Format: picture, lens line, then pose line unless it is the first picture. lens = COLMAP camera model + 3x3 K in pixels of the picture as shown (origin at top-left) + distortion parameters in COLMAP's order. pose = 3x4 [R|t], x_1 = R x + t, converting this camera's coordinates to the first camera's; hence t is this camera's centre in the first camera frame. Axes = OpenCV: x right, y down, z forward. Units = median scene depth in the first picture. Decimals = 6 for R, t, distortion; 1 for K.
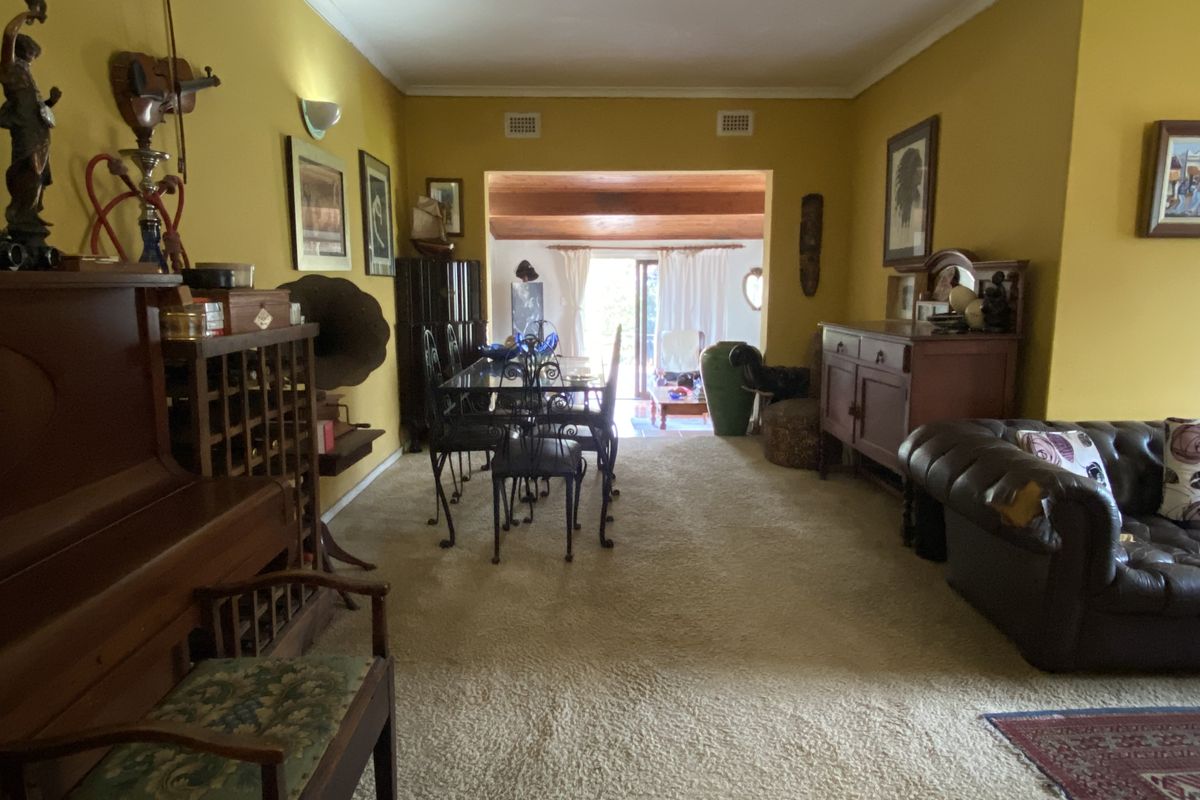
lens RADIAL K [[717.4, 0, 593.8], [0, 717.4, 398.6], [0, 0, 1]] dist [0.037188, -0.045414]
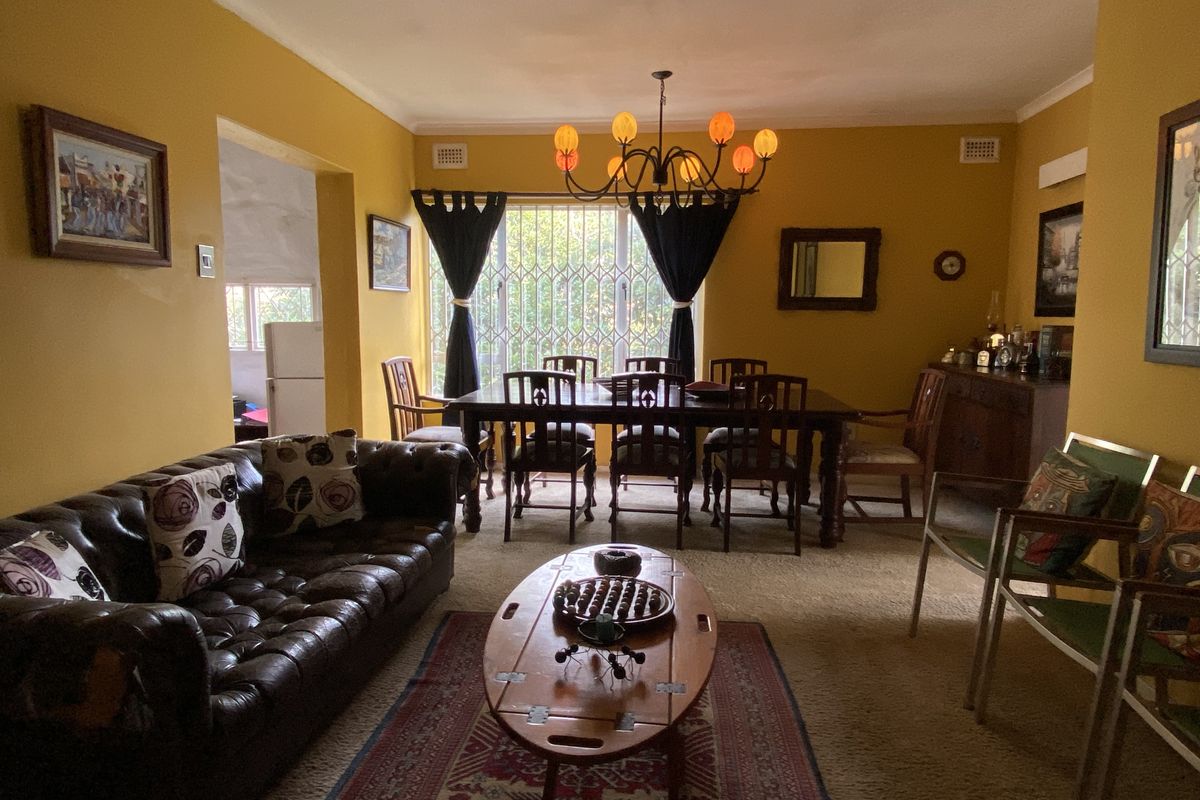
lens RADIAL K [[717.4, 0, 607.7], [0, 717.4, 403.0], [0, 0, 1]] dist [0.037188, -0.045414]
pose [[0.104882, -0.121194, 0.987072, 0.048960], [0.148296, 0.983355, 0.104980, -0.056726], [-0.983366, 0.135369, 0.121109, 0.304987]]
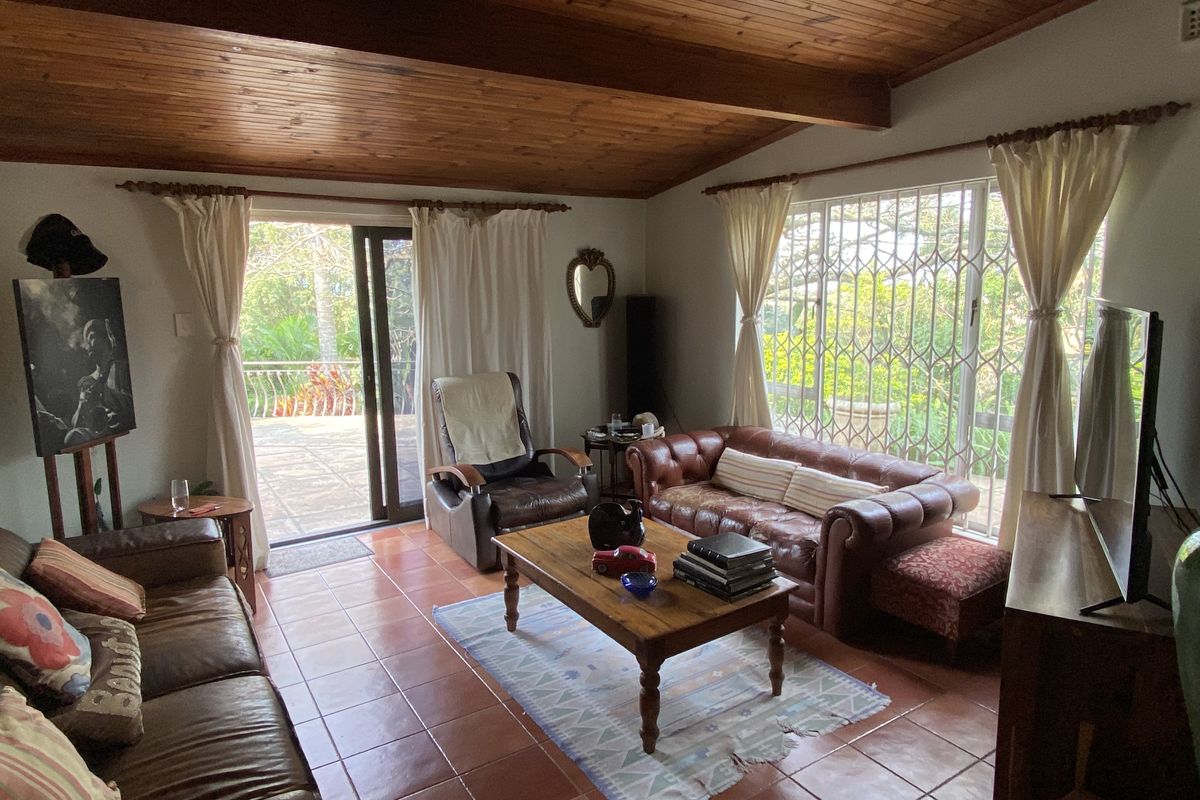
lens RADIAL K [[717.4, 0, 609.7], [0, 717.4, 399.9], [0, 0, 1]] dist [0.037188, -0.045414]
pose [[0.838664, -0.099118, 0.535554, -0.191205], [0.095623, 0.994824, 0.034375, -0.259042], [-0.536189, 0.022382, 0.843801, 1.624240]]
